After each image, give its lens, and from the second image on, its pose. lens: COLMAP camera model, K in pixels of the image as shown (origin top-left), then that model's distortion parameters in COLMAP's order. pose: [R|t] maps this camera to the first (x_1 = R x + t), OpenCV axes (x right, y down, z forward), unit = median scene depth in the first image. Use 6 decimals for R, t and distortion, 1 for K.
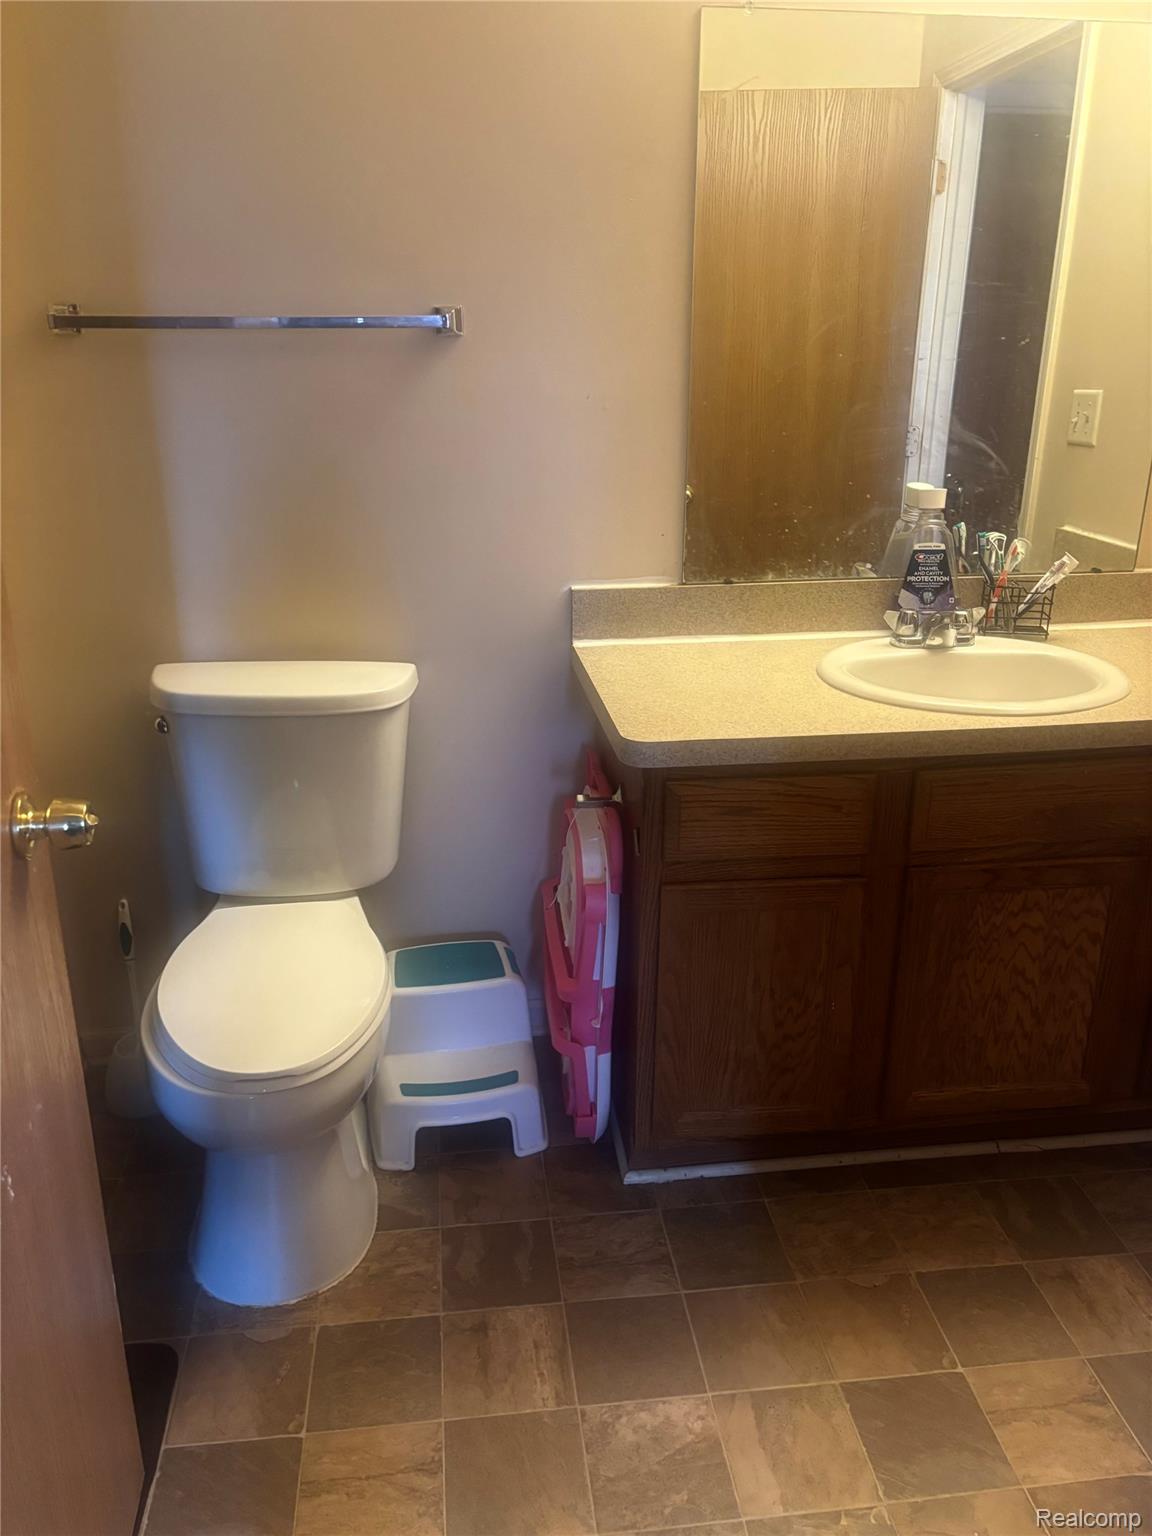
lens RADIAL K [[1152.9, 0, 565.5], [0, 1152.9, 768.2], [0, 0, 1]] dist [0.046845, -0.044309]
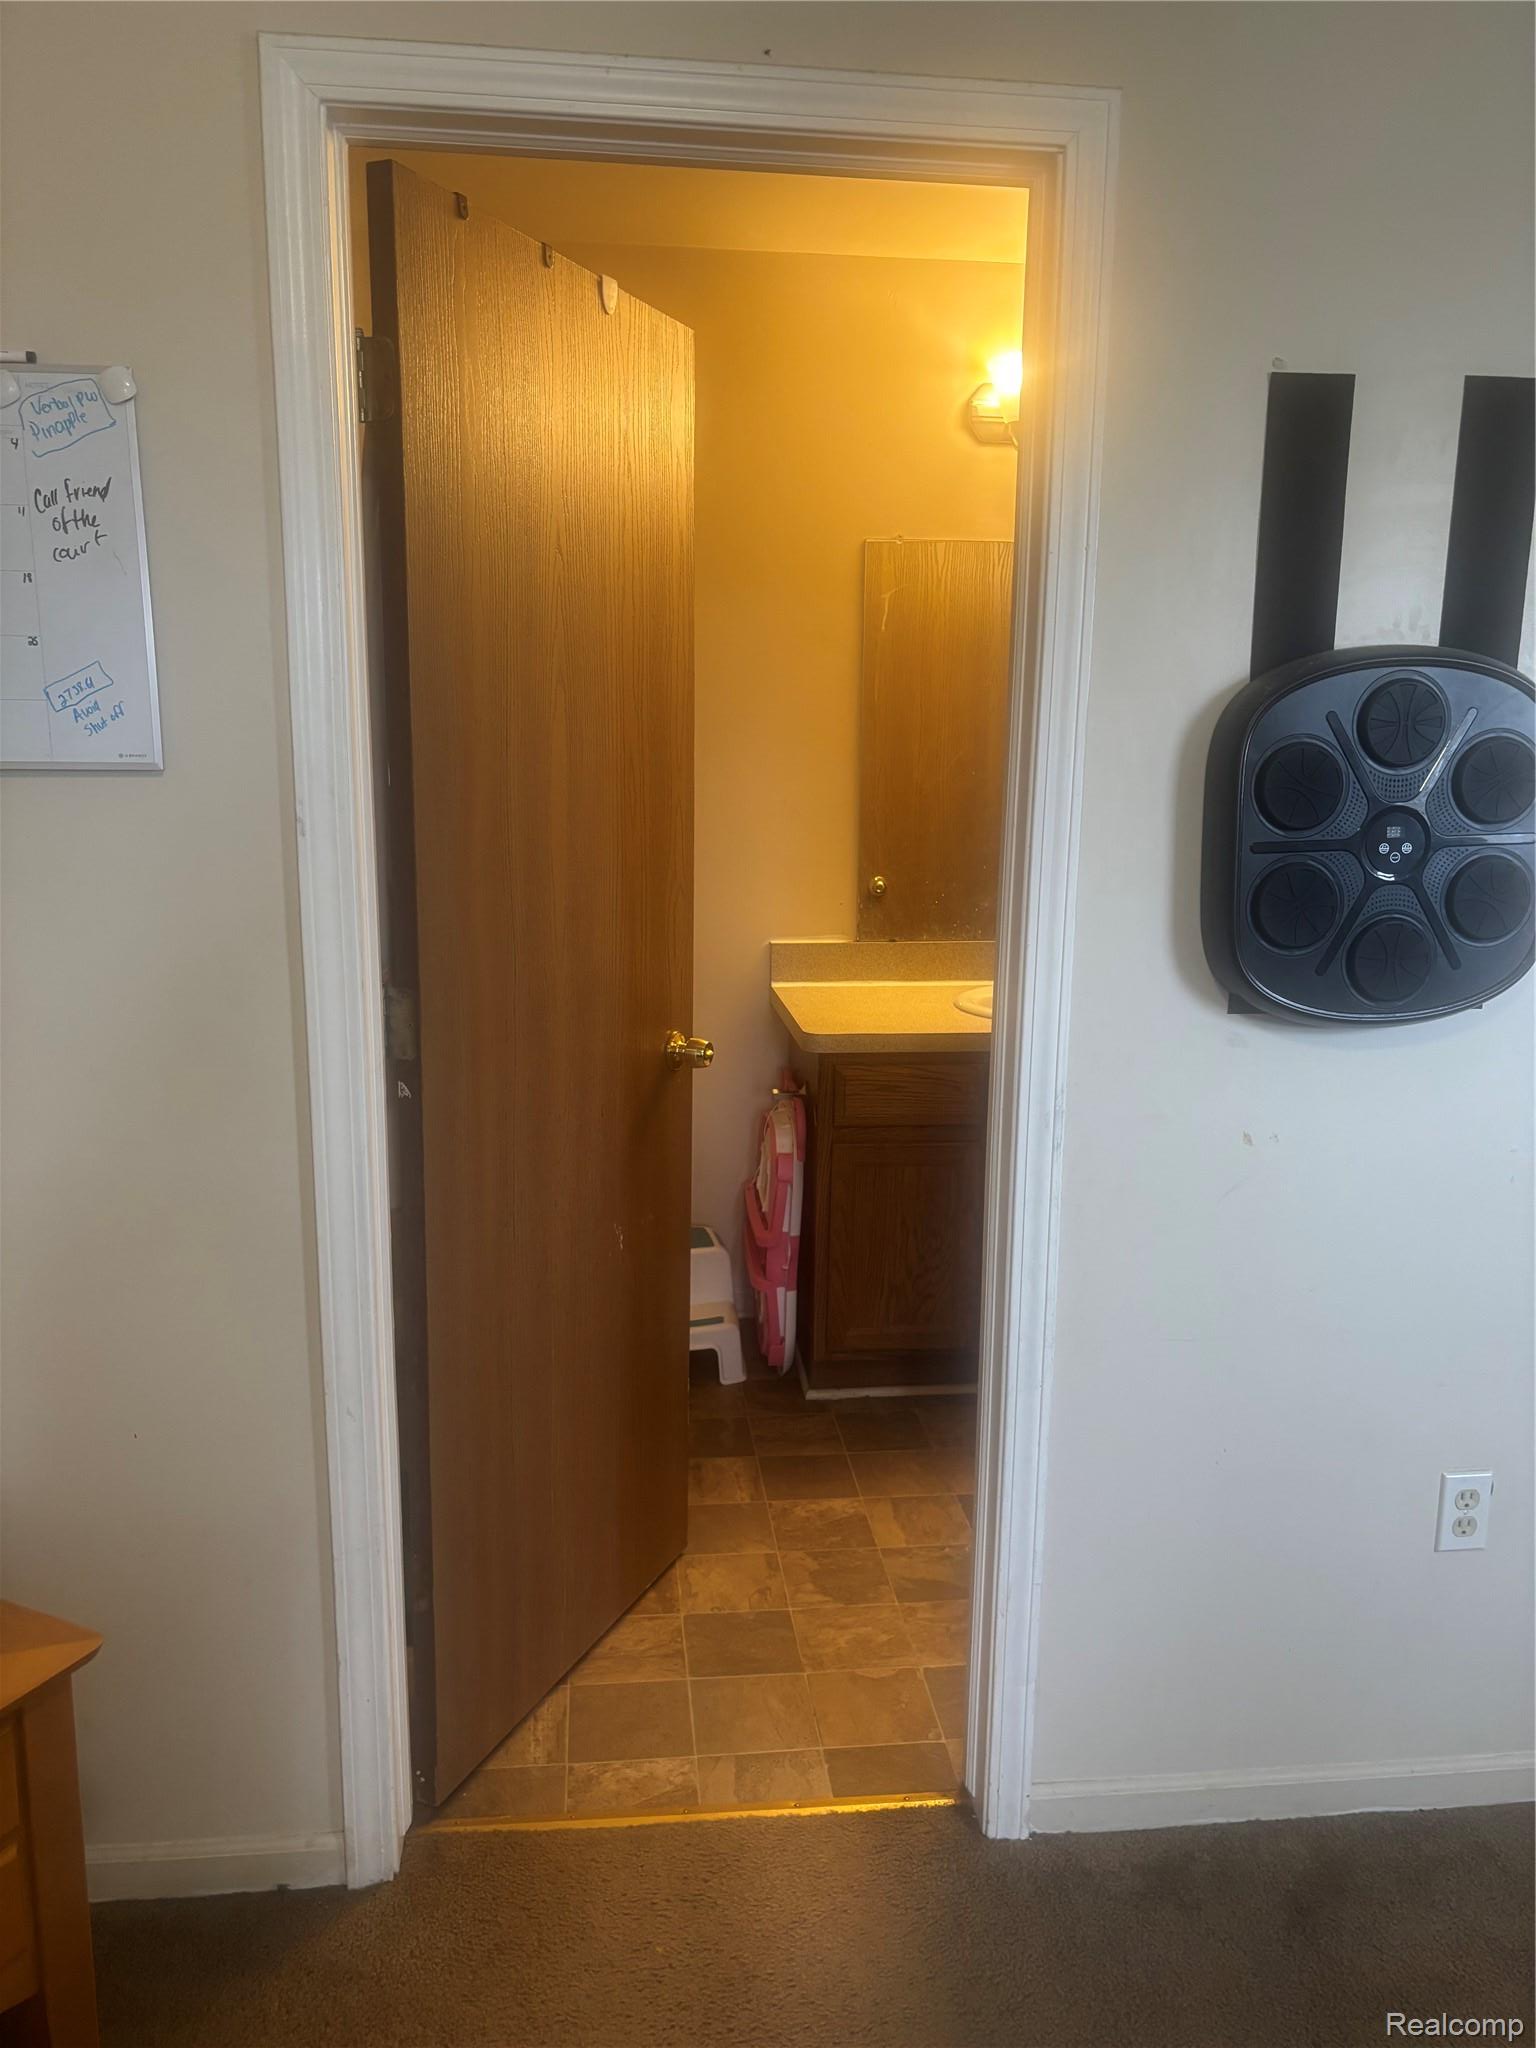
lens RADIAL K [[1537.2, 0, 766.1], [0, 1537.2, 1023.8], [0, 0, 1]] dist [0.046845, -0.044309]
pose [[0.999910, 0.013292, -0.001844, 0.004835], [-0.013418, 0.988039, -0.153617, 0.224043], [-0.000220, 0.153628, 0.988129, -0.778397]]
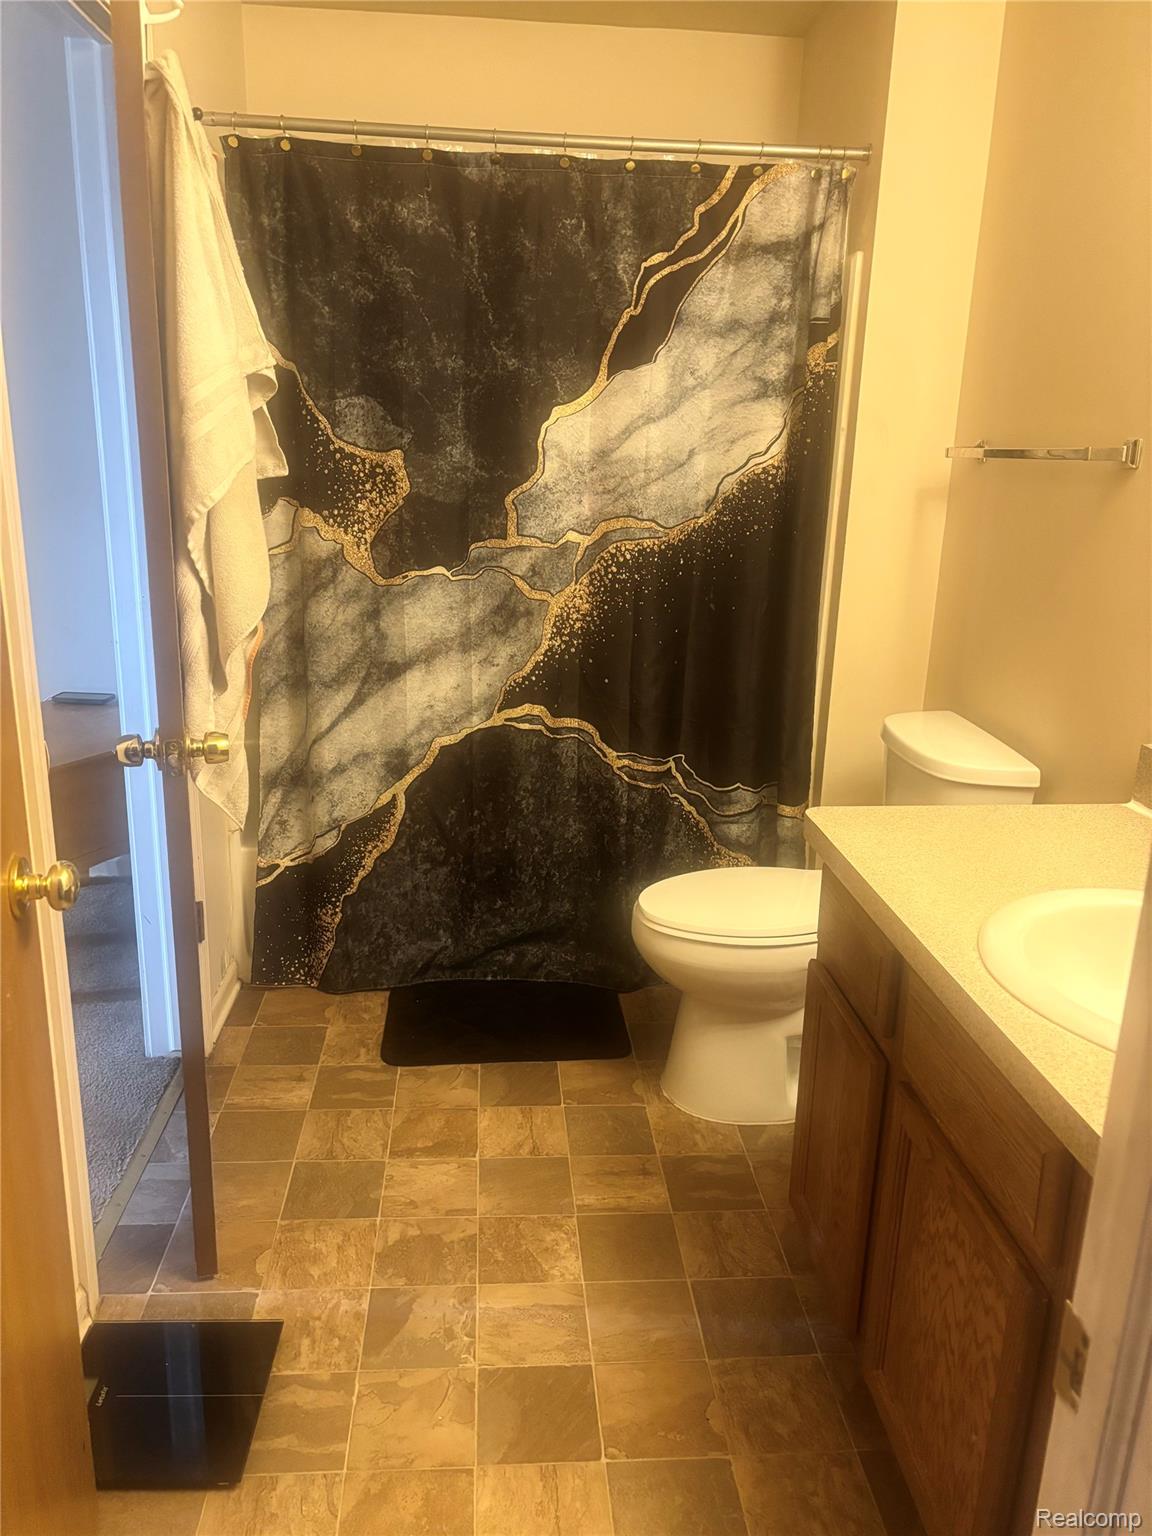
lens RADIAL K [[1152.9, 0, 571.4], [0, 1152.9, 774.1], [0, 0, 1]] dist [0.046845, -0.044309]
pose [[-0.038332, 0.281663, -0.958747, 0.999379], [-0.364756, 0.889304, 0.275845, -0.249523], [0.930314, 0.360283, 0.068650, 0.599812]]
